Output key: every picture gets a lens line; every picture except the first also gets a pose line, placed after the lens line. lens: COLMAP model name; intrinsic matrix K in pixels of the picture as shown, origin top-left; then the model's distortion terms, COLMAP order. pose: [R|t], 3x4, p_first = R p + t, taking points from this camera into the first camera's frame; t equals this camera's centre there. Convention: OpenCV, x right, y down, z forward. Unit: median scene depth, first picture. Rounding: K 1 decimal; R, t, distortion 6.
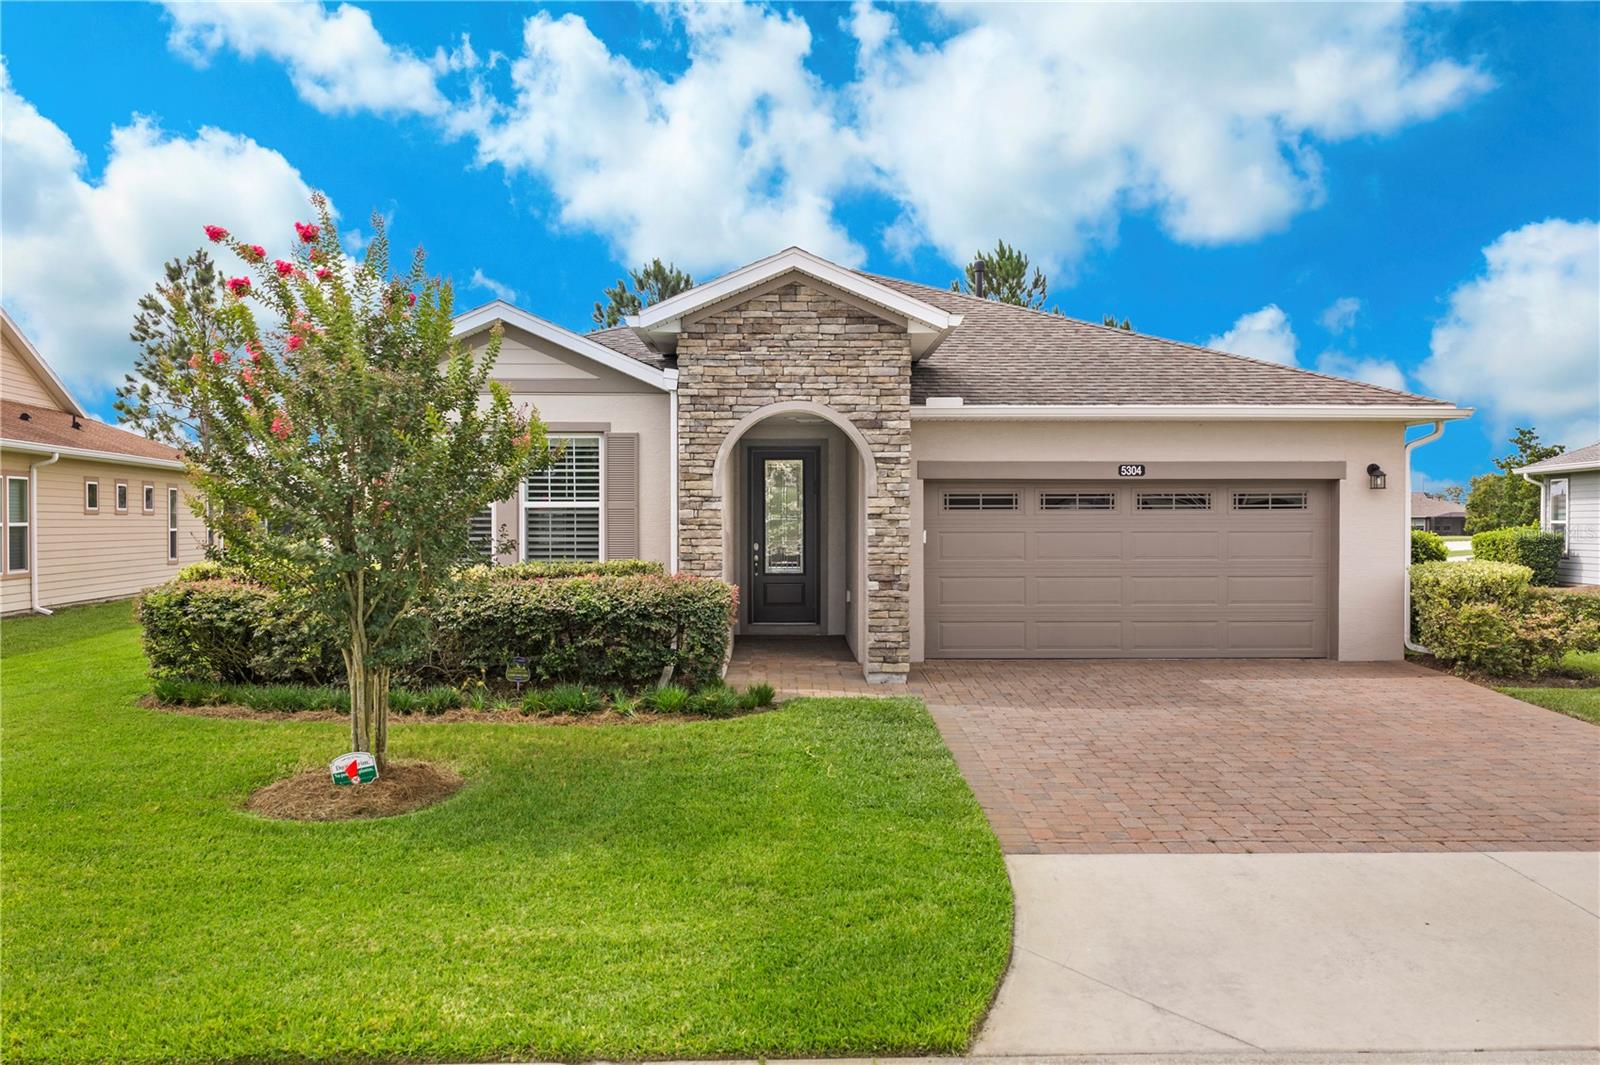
lens RADIAL K [[1350.8, 0, 798.8], [0, 1350.8, 548.6], [0, 0, 1]] dist [0.006995, -0.001319]
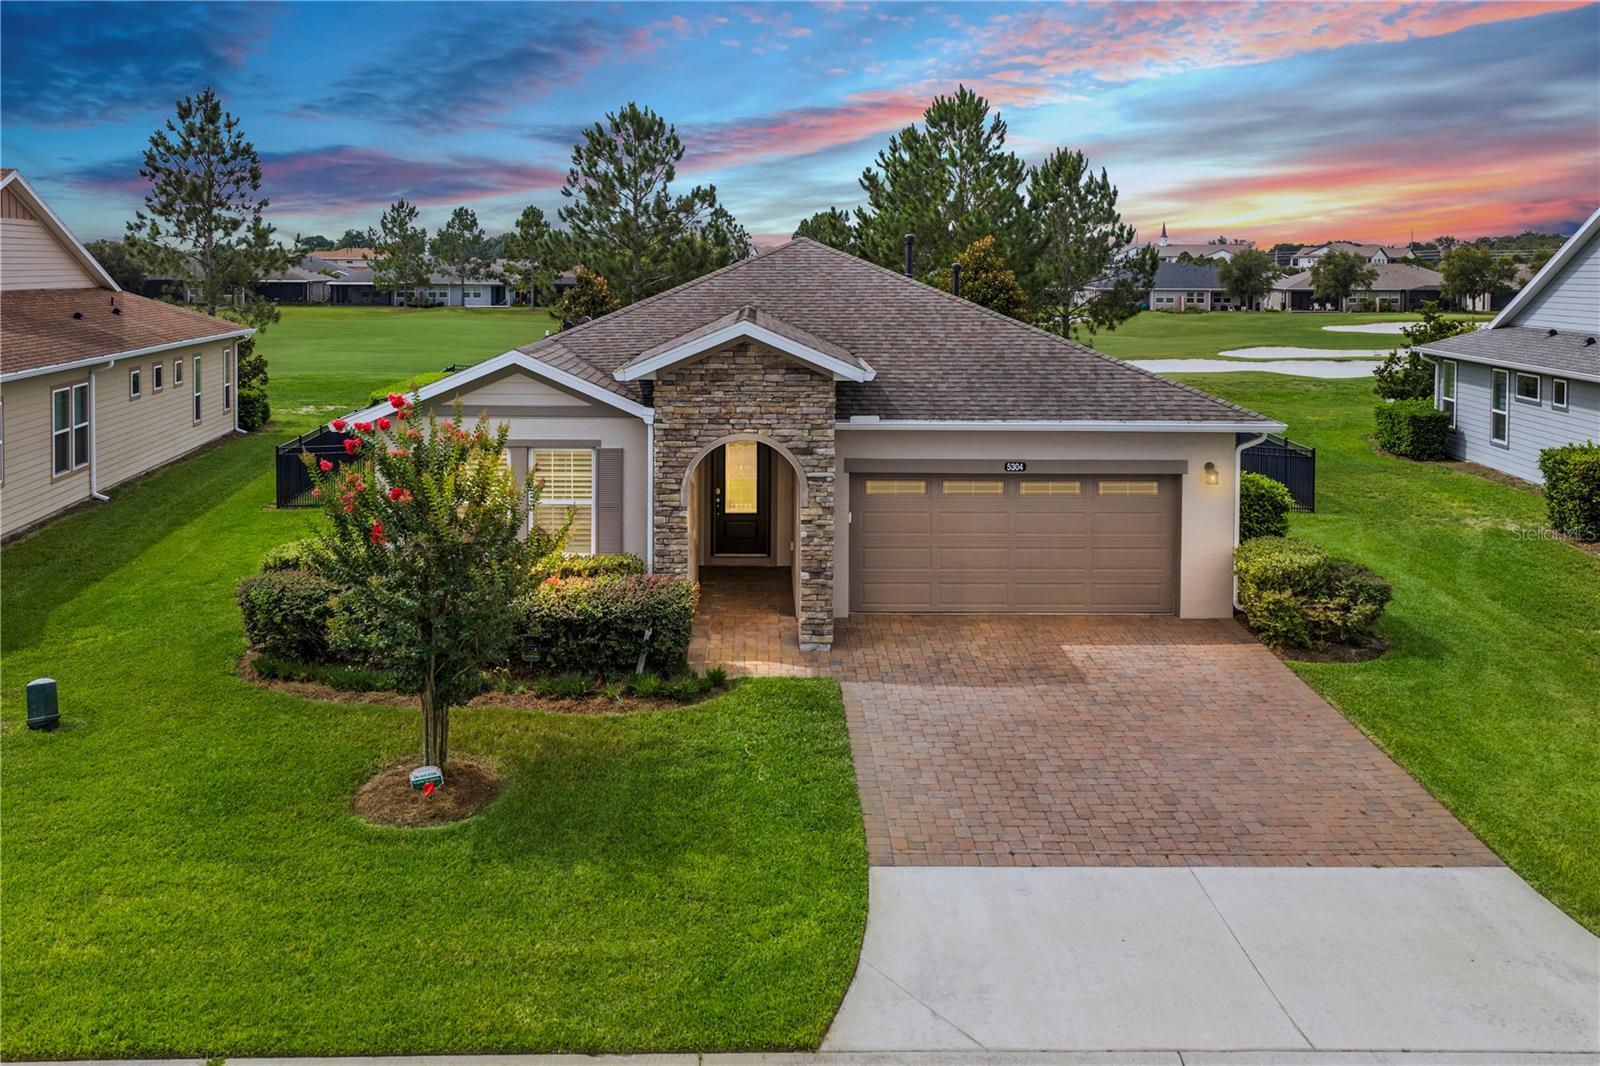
lens RADIAL K [[1379.4, 0, 766.8], [0, 1379.4, 317.0], [0, 0, 1]] dist [0.011628, -0.003604]
pose [[0.999956, 0.007040, -0.006271, 0.026102], [-0.006931, 0.999826, 0.017312, -0.249350], [0.006392, -0.017267, 0.999830, -0.319710]]
